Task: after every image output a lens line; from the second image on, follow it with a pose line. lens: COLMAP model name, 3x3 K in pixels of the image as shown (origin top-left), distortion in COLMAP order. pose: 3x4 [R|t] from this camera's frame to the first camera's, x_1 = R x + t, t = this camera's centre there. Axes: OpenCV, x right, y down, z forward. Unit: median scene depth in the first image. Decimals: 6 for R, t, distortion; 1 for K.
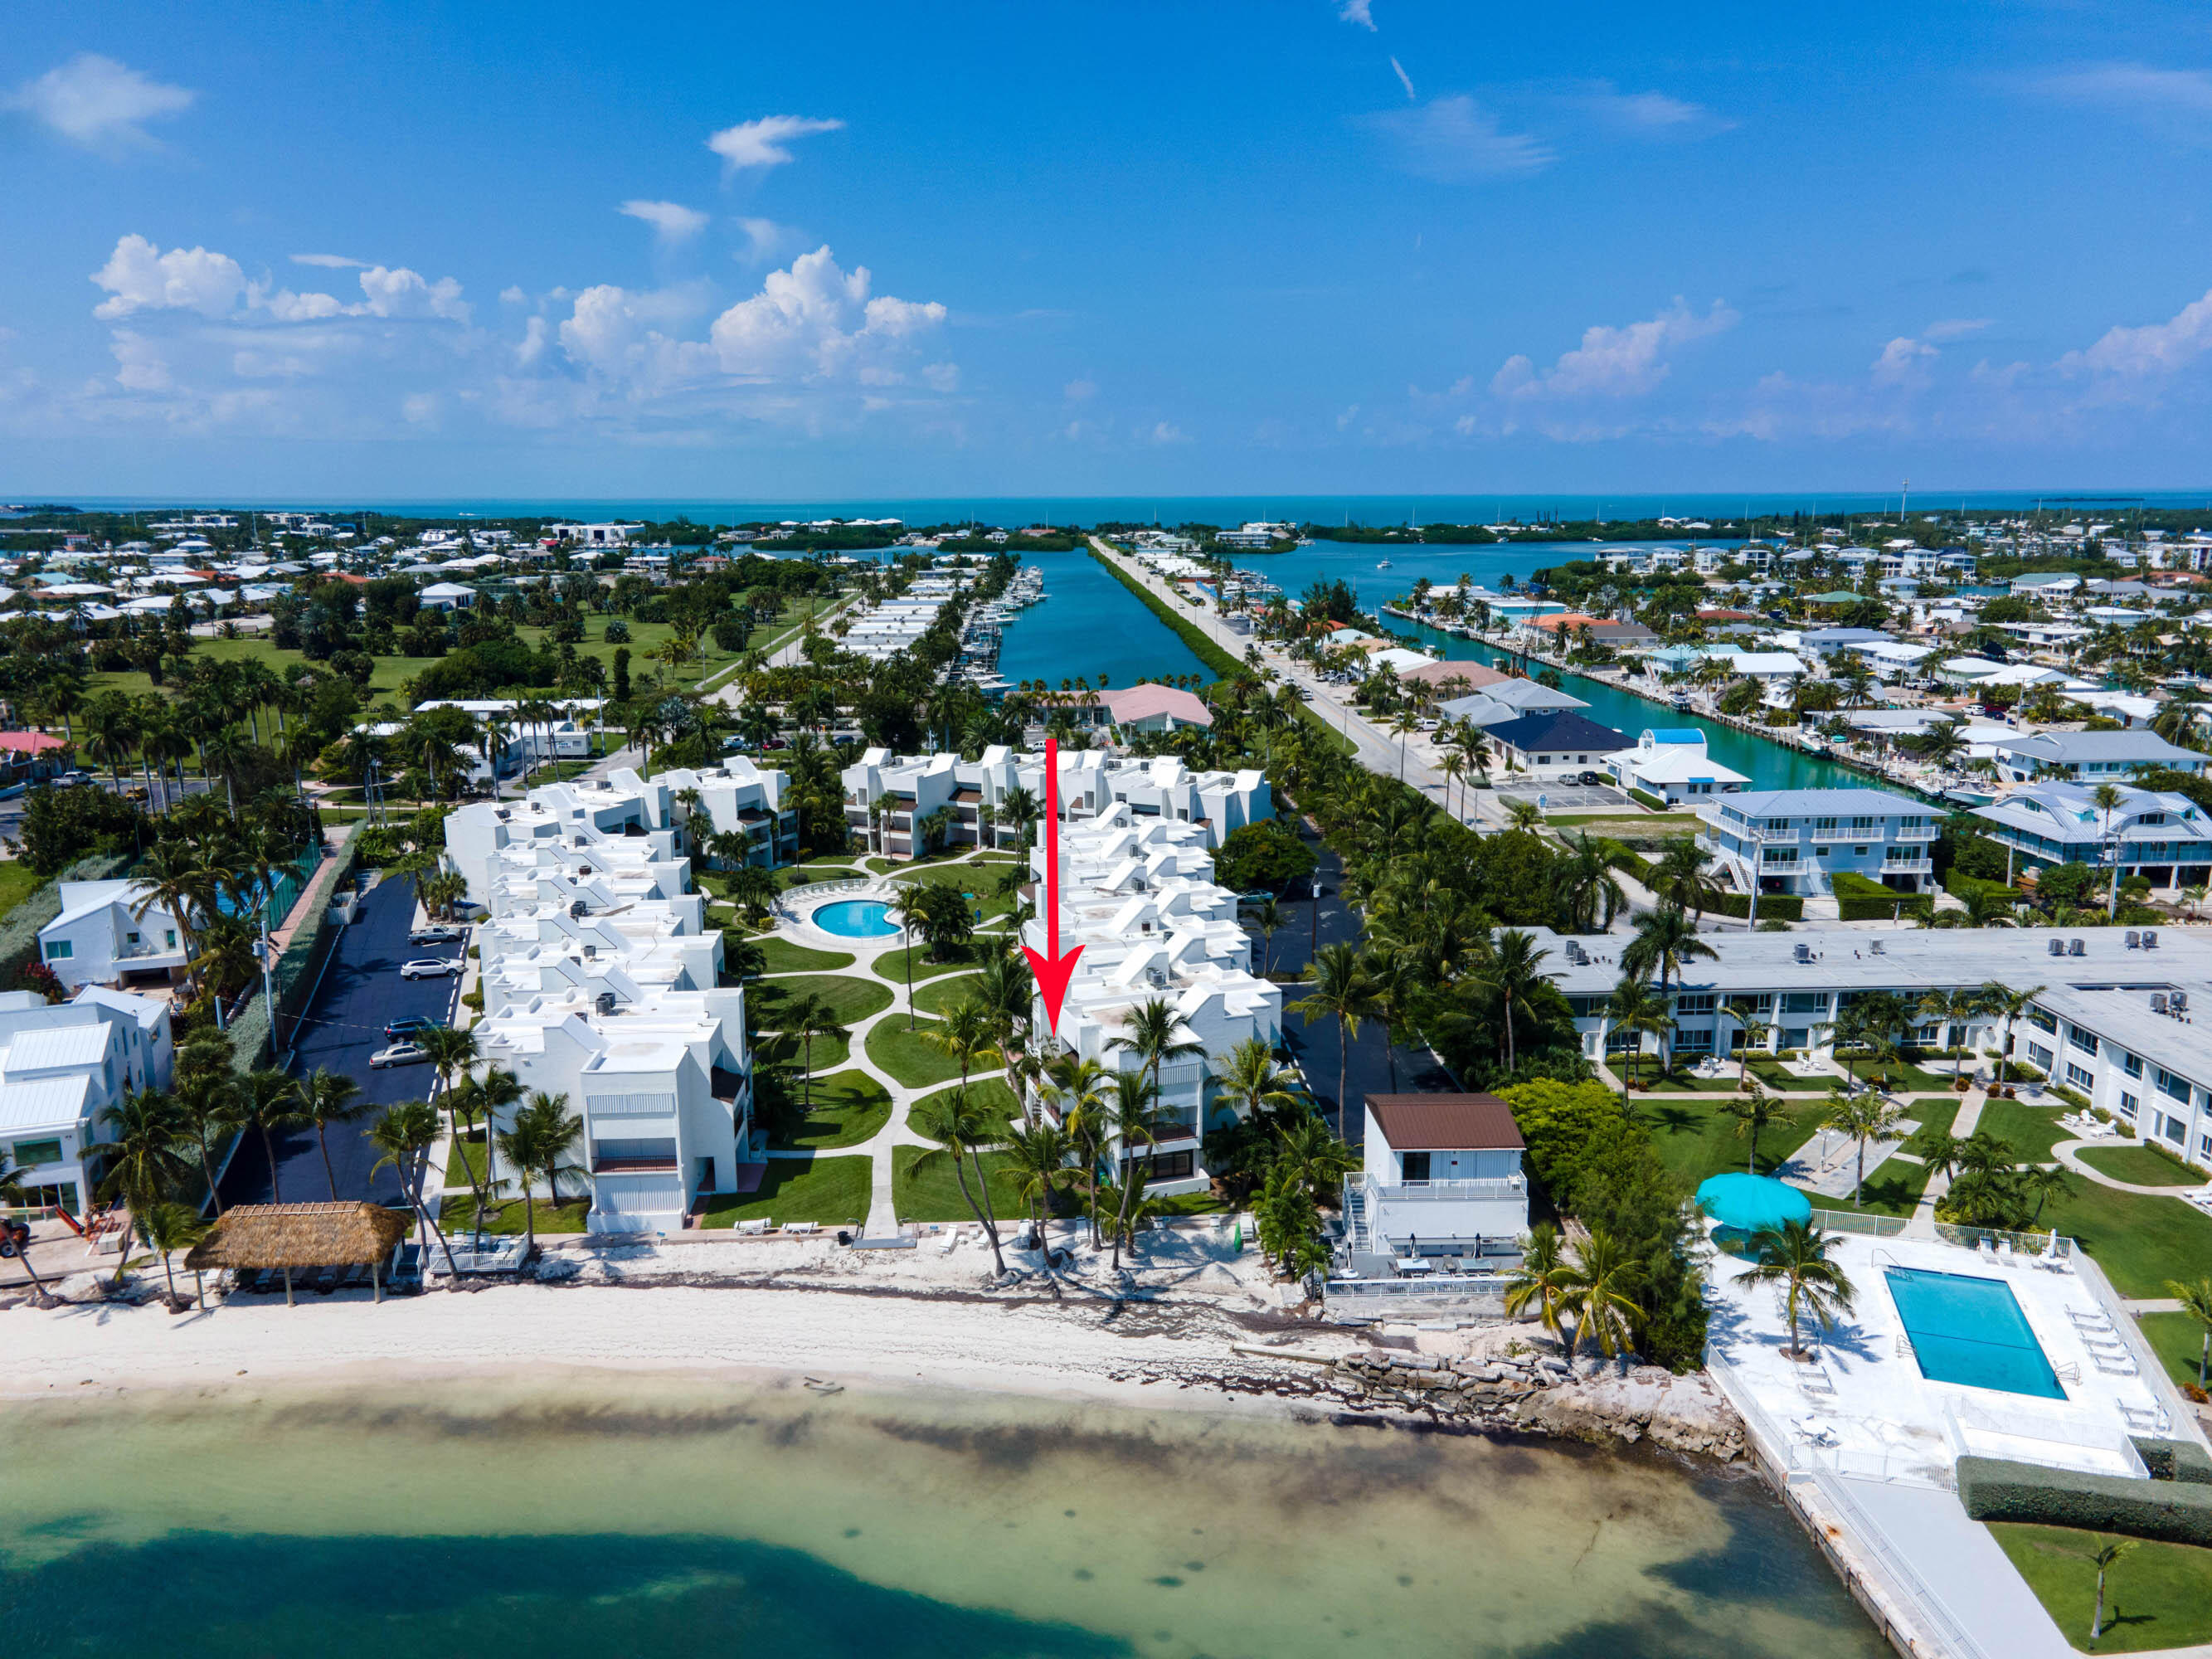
lens RADIAL K [[1620.1, 0, 1119.1], [0, 1620.1, 828.4], [0, 0, 1]] dist [0.009511, 0.053613]
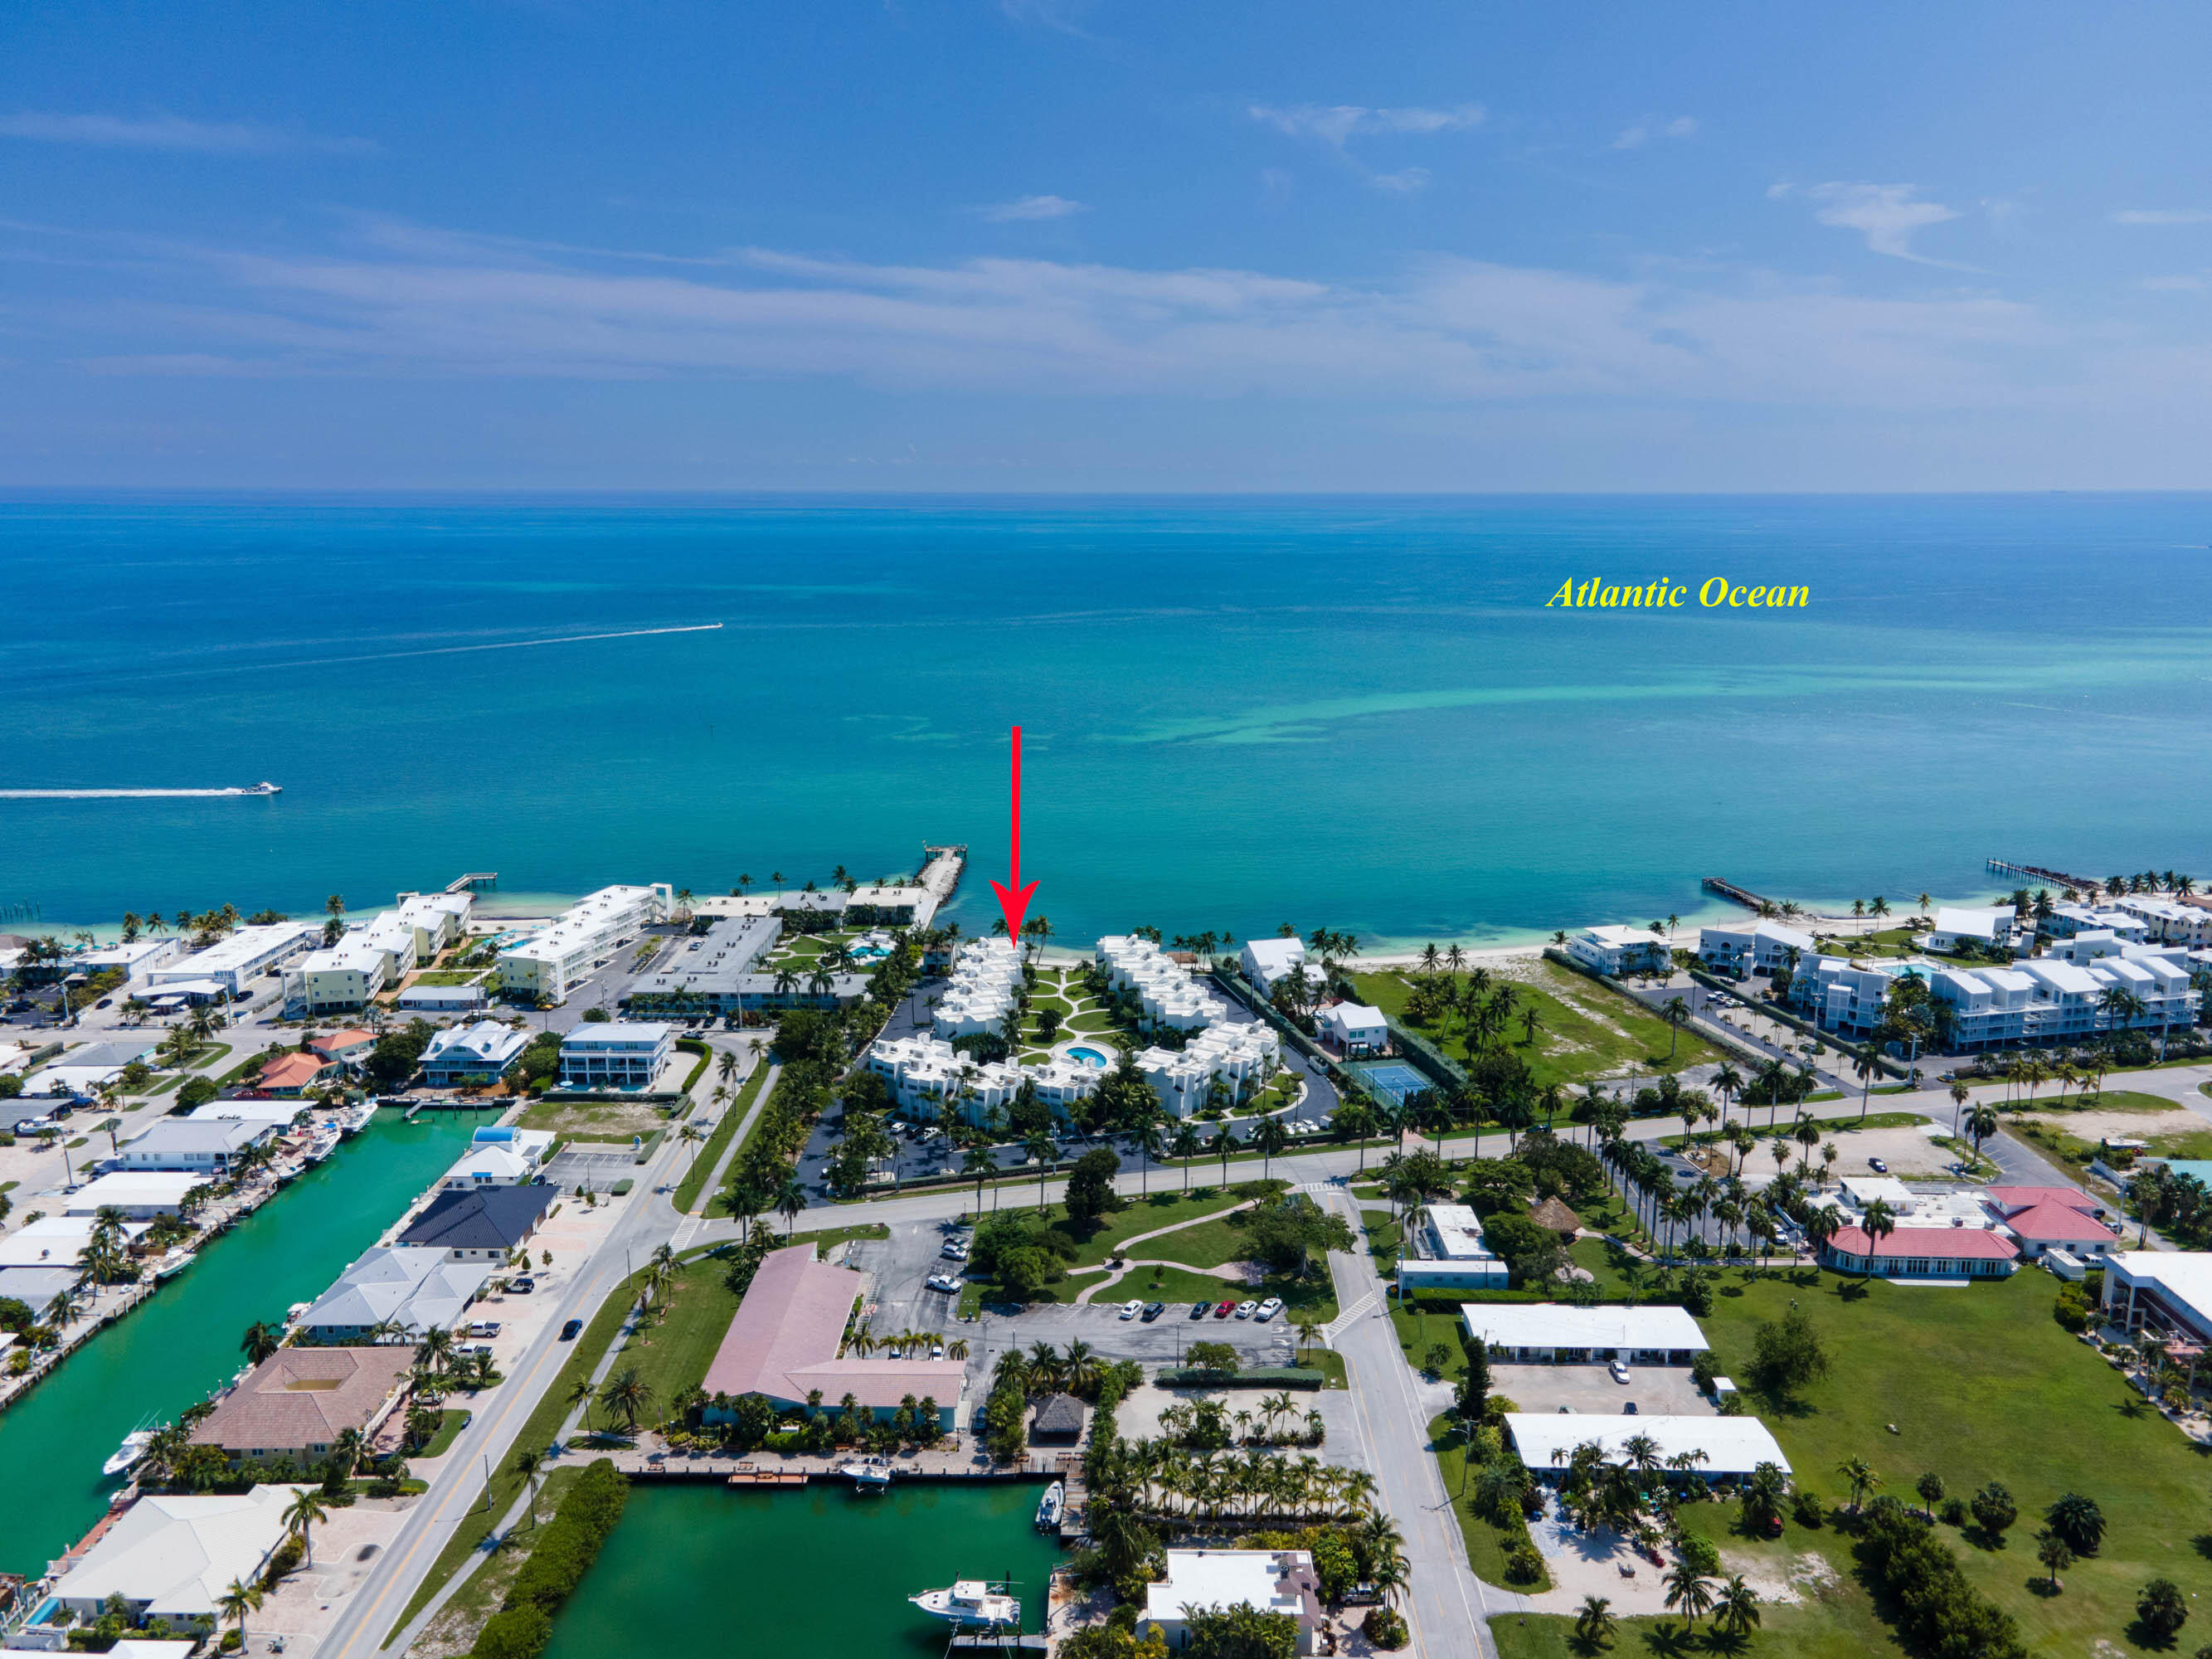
lens RADIAL K [[1620.1, 0, 1119.1], [0, 1620.1, 828.4], [0, 0, 1]] dist [0.009511, 0.053613]
pose [[-0.998114, -0.018164, 0.058638, -0.442820], [0.007148, 0.914332, 0.404902, -1.536272], [-0.060970, 0.404557, -0.912478, 3.911387]]
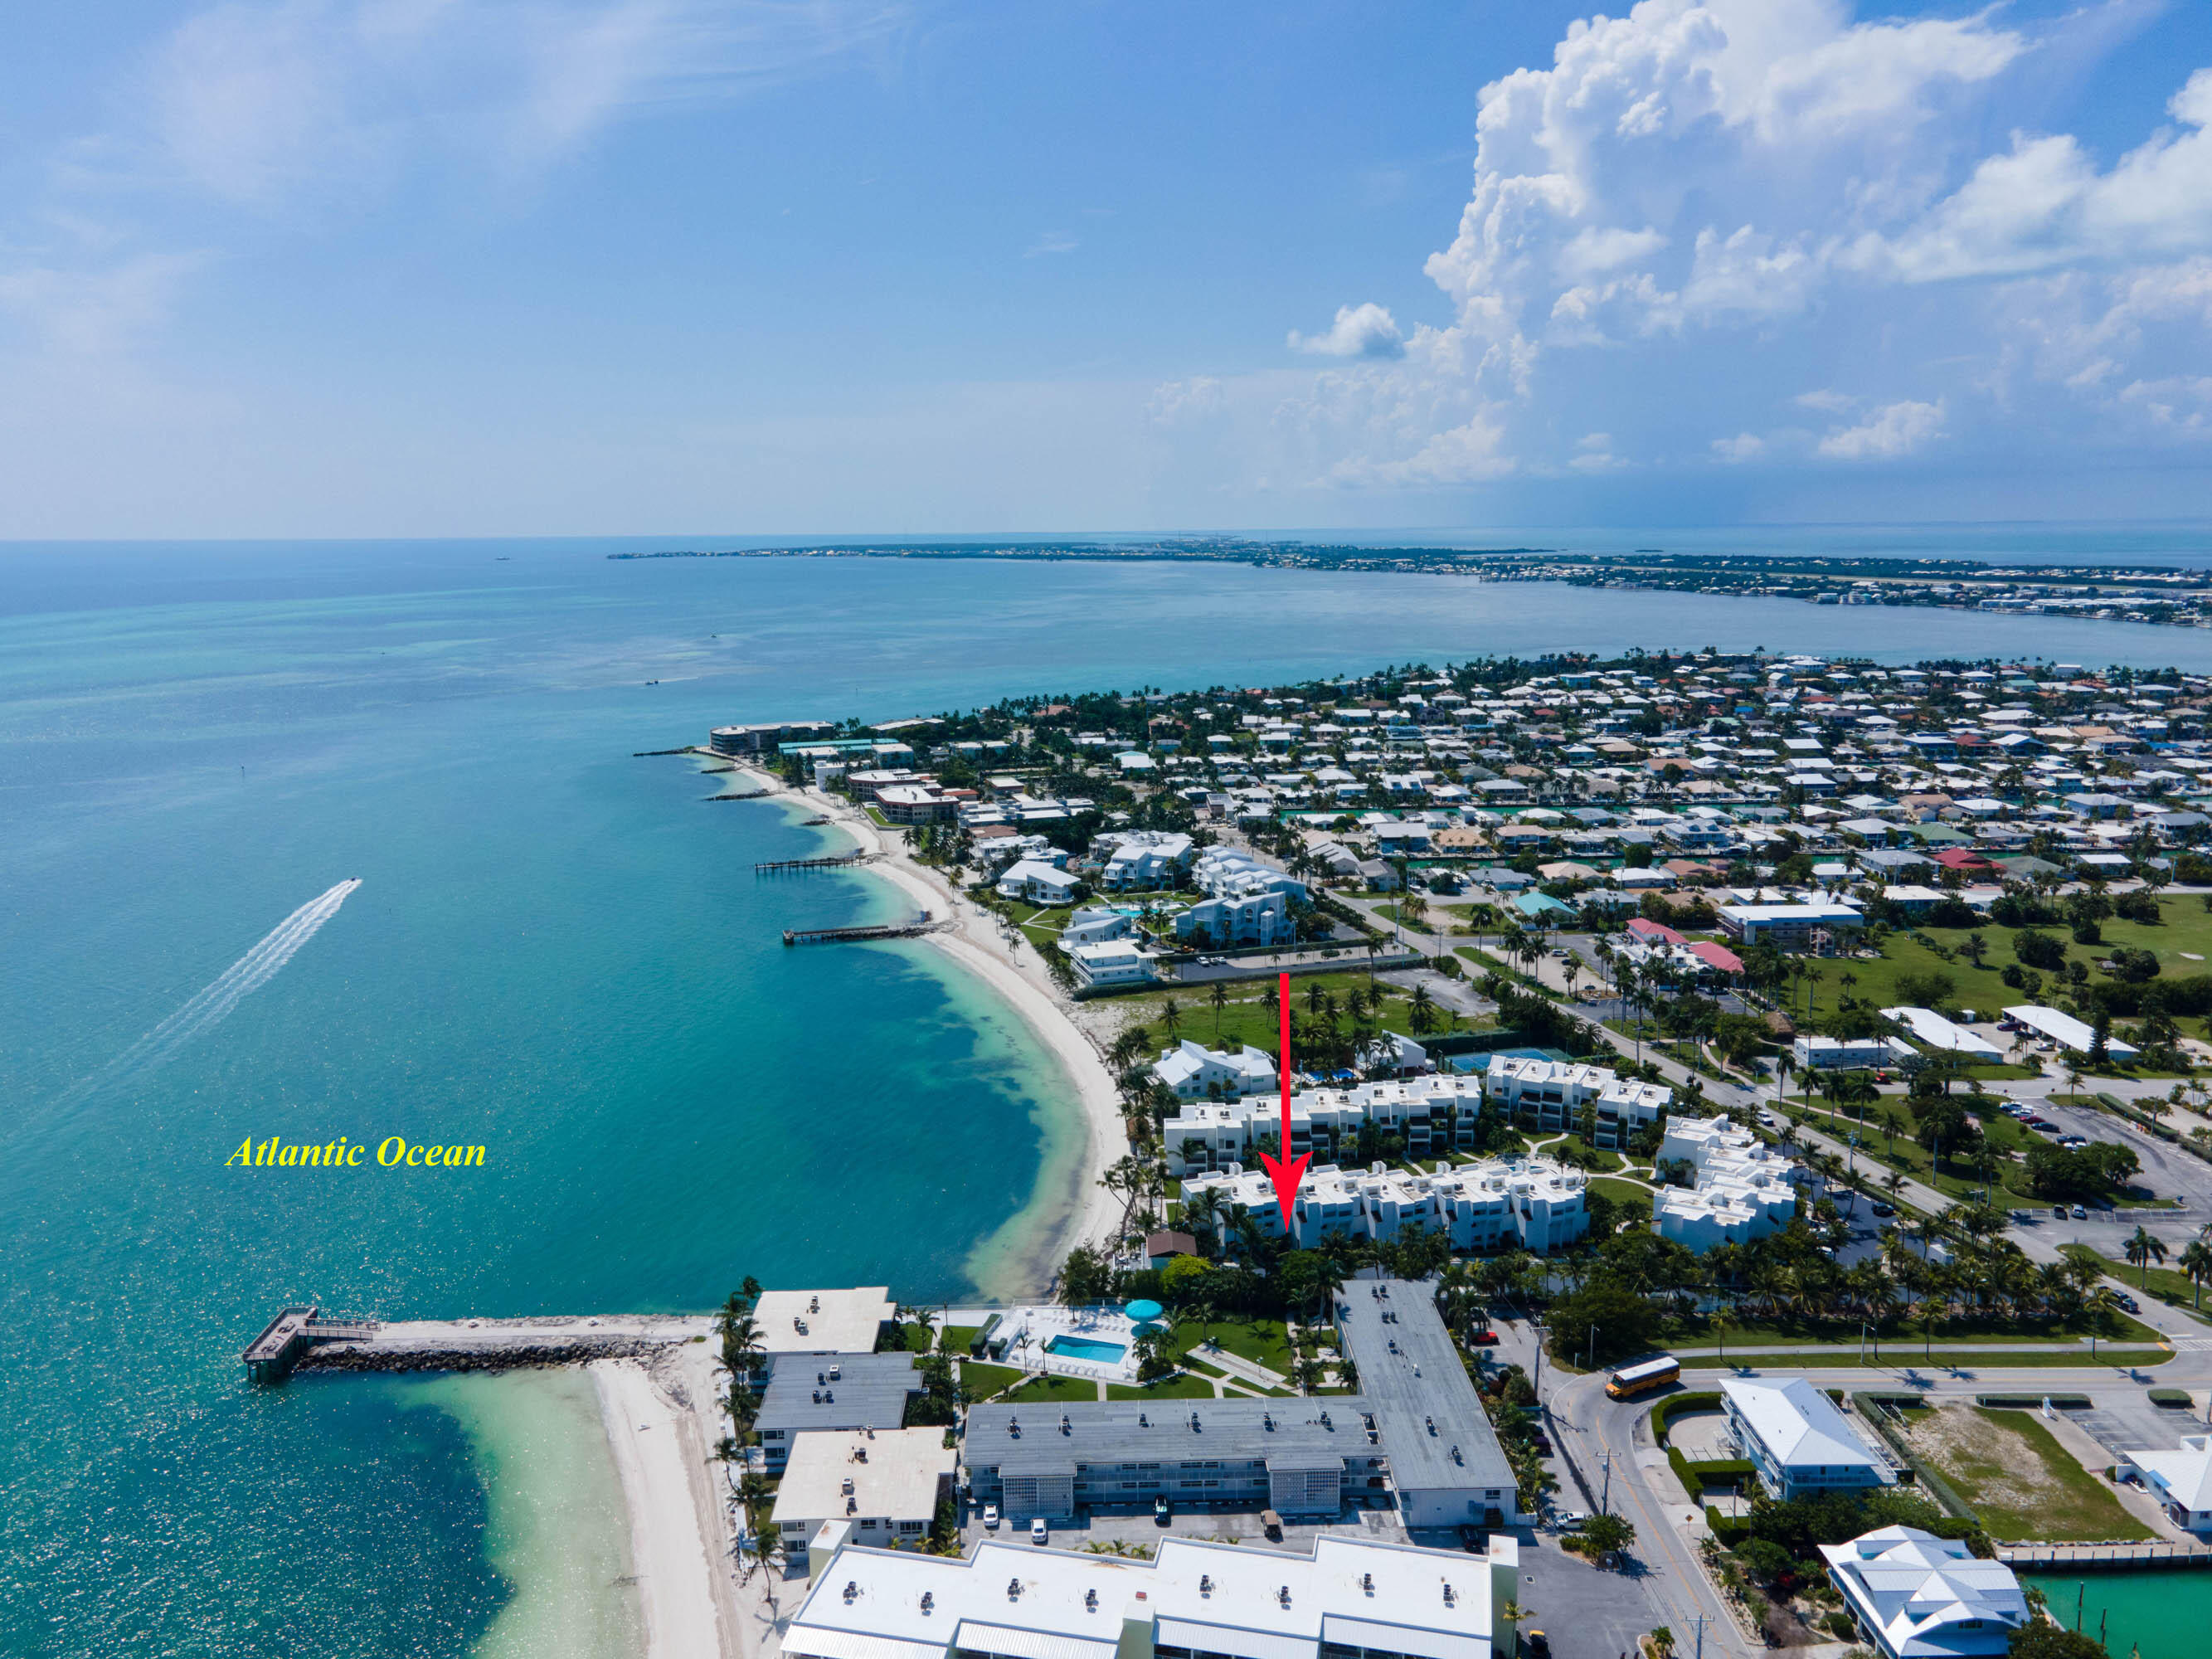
lens RADIAL K [[1620.1, 0, 1119.1], [0, 1620.1, 828.4], [0, 0, 1]] dist [0.009511, 0.053613]
pose [[-0.028583, 0.180601, -0.983141, 2.266828], [-0.201499, 0.962312, 0.182632, -0.808803], [0.979072, 0.203322, 0.008885, 0.580994]]
